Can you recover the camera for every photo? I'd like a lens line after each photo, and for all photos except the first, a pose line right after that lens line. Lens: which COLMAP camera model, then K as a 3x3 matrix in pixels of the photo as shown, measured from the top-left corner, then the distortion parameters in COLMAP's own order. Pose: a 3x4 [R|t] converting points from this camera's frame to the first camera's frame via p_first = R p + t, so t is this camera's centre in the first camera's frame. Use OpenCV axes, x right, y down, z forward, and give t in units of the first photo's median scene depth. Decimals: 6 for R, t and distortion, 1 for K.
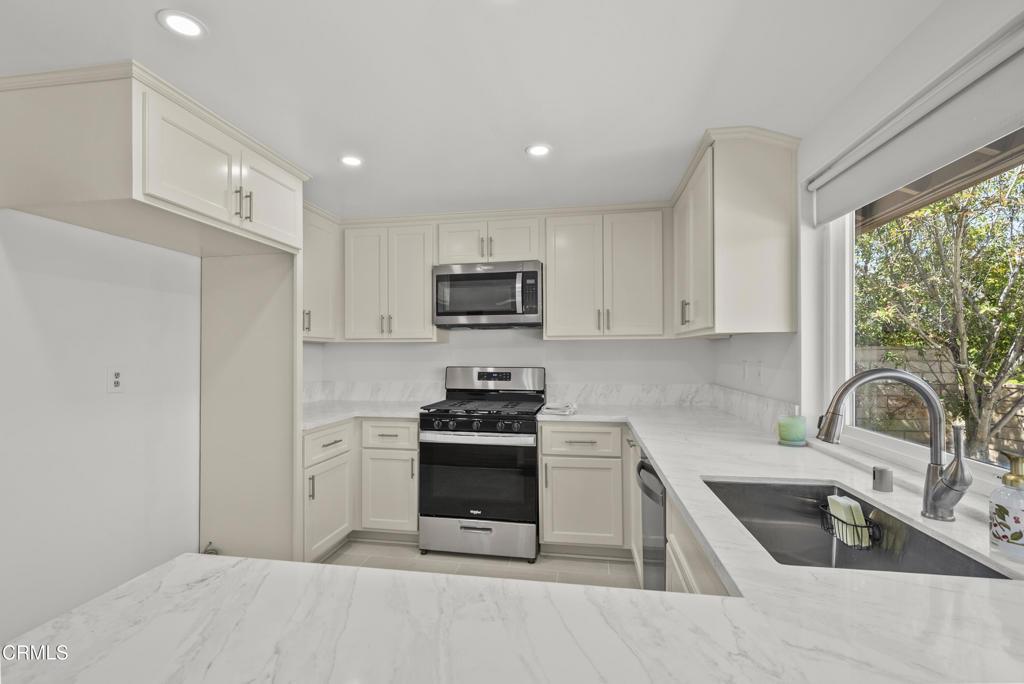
lens RADIAL K [[435.9, 0, 508.6], [0, 435.9, 355.7], [0, 0, 1]] dist [-0.001280, -0.000172]
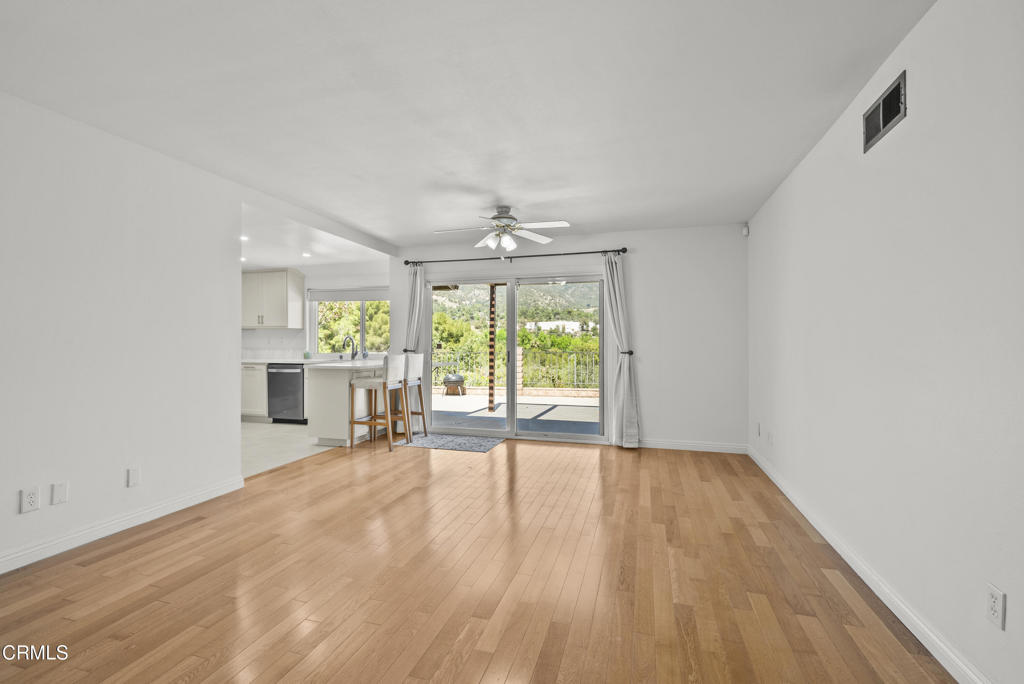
lens RADIAL K [[467.1, 0, 503.3], [0, 467.1, 341.3], [0, 0, 1]] dist [0.005008, -0.001901]
pose [[0.121455, 0.006921, 0.992573, -1.893558], [0.006434, 0.999949, -0.007760, 0.059705], [-0.992576, 0.007329, 0.121404, -0.718852]]
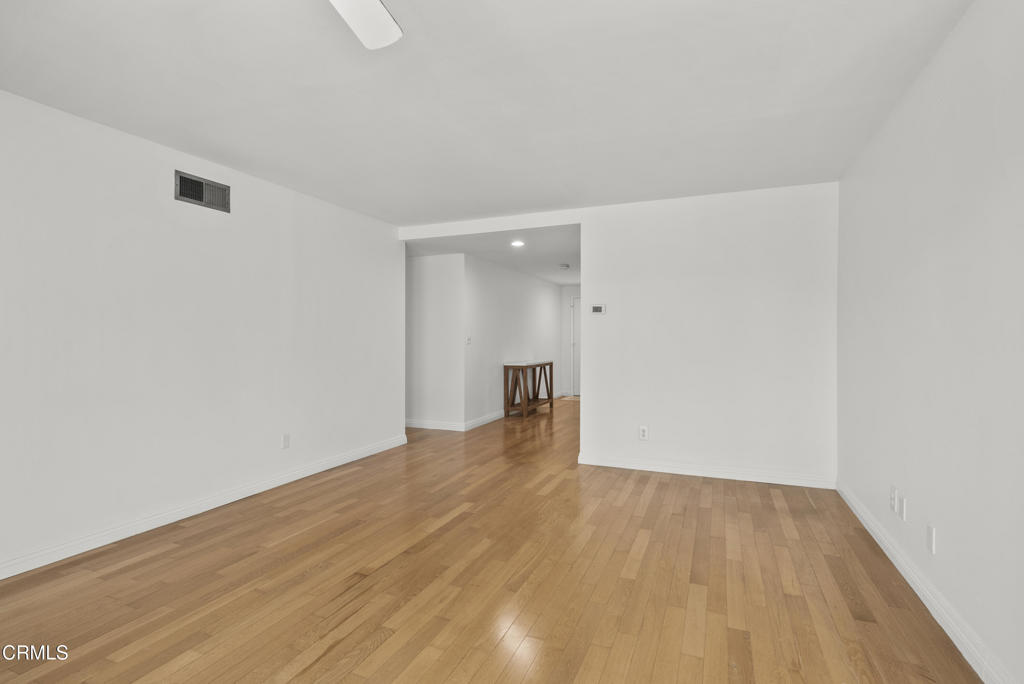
lens RADIAL K [[517.1, 0, 505.9], [0, 517.1, 338.7], [0, 0, 1]] dist [0.004776, 0.001060]
pose [[-0.227707, 0.008415, -0.973693, -0.103379], [-0.004609, 0.999942, 0.009719, 0.036552], [0.973719, 0.006701, -0.227655, -0.252781]]
